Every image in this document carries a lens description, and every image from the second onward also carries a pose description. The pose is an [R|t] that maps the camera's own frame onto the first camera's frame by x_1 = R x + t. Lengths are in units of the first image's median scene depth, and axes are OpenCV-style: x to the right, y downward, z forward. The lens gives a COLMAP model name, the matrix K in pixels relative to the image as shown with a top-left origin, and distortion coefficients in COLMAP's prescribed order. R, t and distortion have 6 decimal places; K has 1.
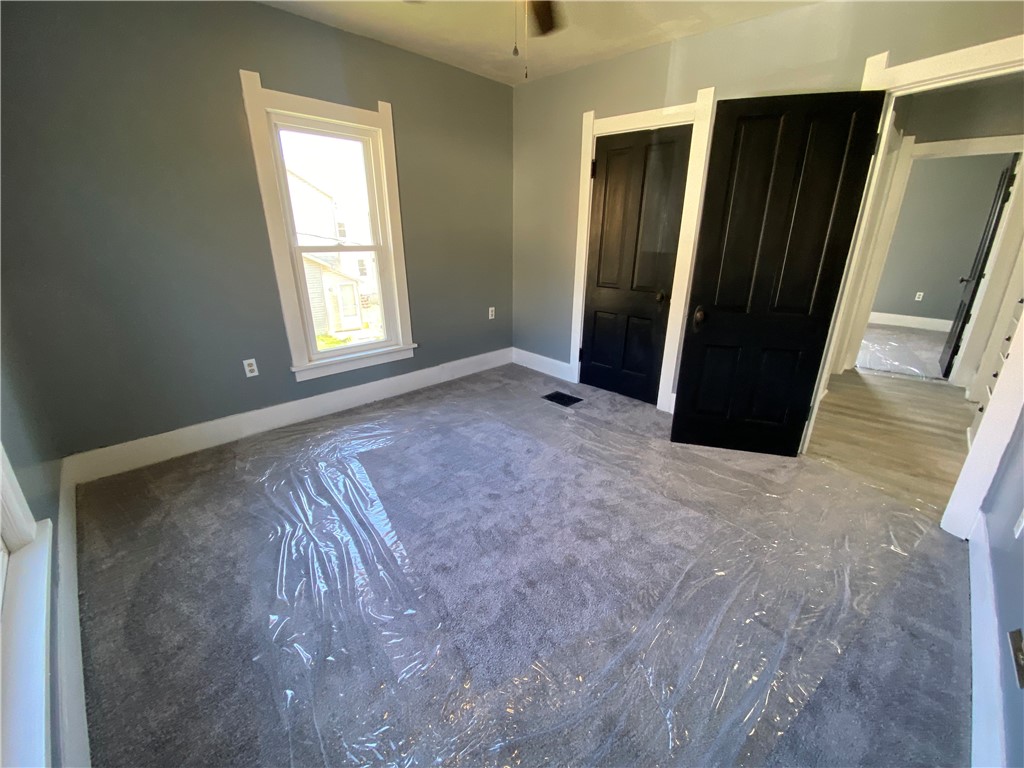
lens RADIAL K [[414.6, 0, 511.0], [0, 414.6, 381.0], [0, 0, 1]] dist [0.016261, -0.018261]
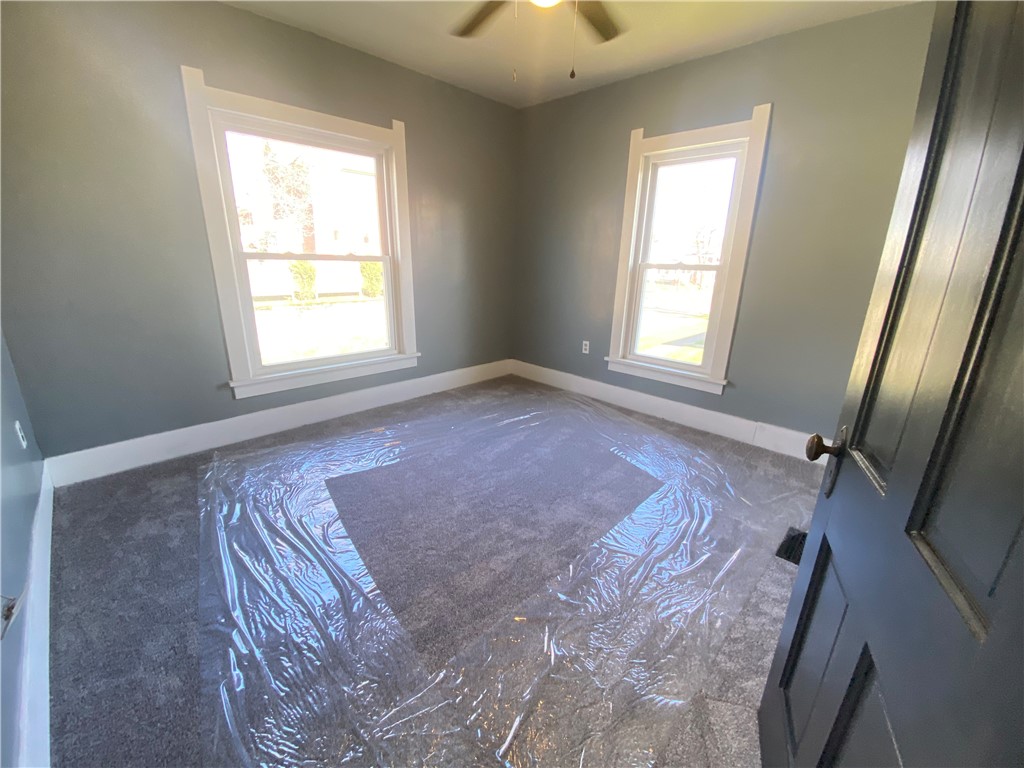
lens RADIAL K [[414.6, 0, 511.0], [0, 414.6, 381.0], [0, 0, 1]] dist [0.016261, -0.018261]
pose [[-0.050078, 0.270391, -0.961447, 0.711018], [-0.332412, 0.903259, 0.271341, -0.207419], [0.941804, 0.333185, 0.044648, 0.675270]]
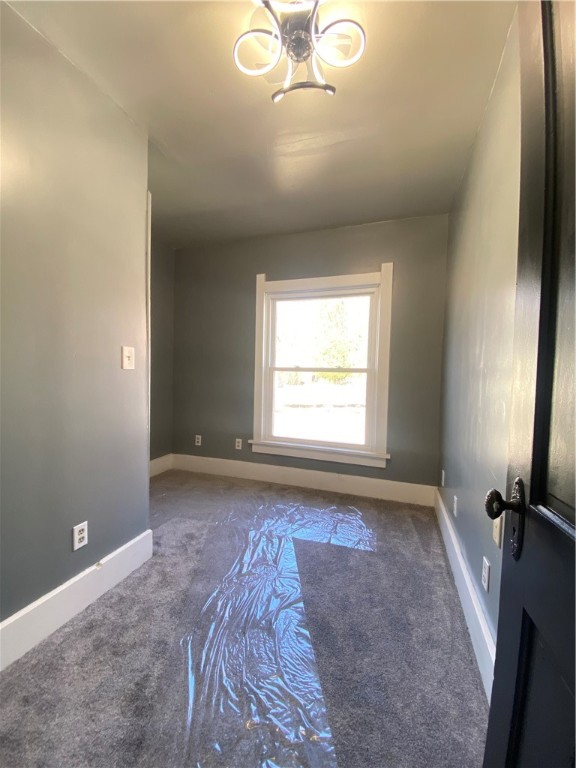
lens RADIAL K [[311.0, 0, 286.3], [0, 311.0, 384.0], [0, 0, 1]] dist [0.016261, -0.018261]
pose [[0.421817, 0.046979, -0.905463, 0.556714], [-0.302354, 0.948782, -0.091628, -0.164869], [0.854782, 0.312421, 0.414416, 0.555560]]
